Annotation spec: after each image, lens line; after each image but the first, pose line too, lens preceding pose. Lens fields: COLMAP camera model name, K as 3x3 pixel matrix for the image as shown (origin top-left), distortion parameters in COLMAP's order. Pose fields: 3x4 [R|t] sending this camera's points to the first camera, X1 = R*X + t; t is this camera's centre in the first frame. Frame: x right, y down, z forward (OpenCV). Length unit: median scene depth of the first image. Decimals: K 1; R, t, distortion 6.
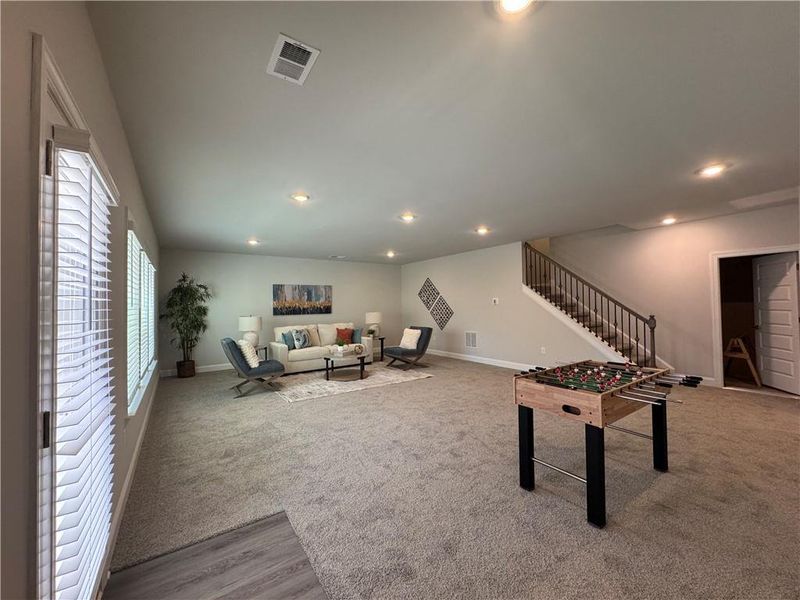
lens RADIAL K [[319.5, 0, 400.0], [0, 319.5, 300.0], [0, 0, 1]] dist [-0.000460, 0.000137]
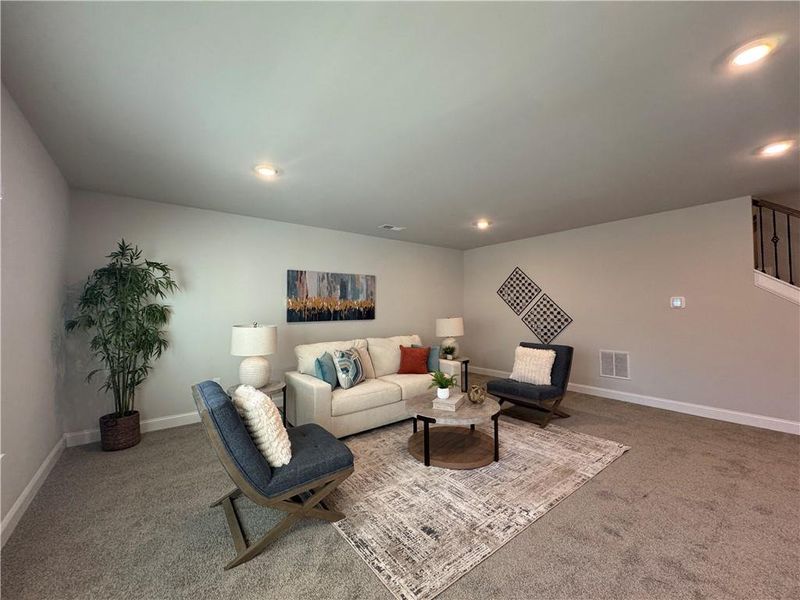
lens RADIAL K [[319.5, 0, 400.0], [0, 319.5, 300.0], [0, 0, 1]] dist [-0.000460, 0.000137]
pose [[0.998431, 0.011712, 0.054759, -0.236963], [-0.011119, 0.999876, -0.011126, 0.012040], [-0.054882, 0.010500, 0.998438, 0.427540]]
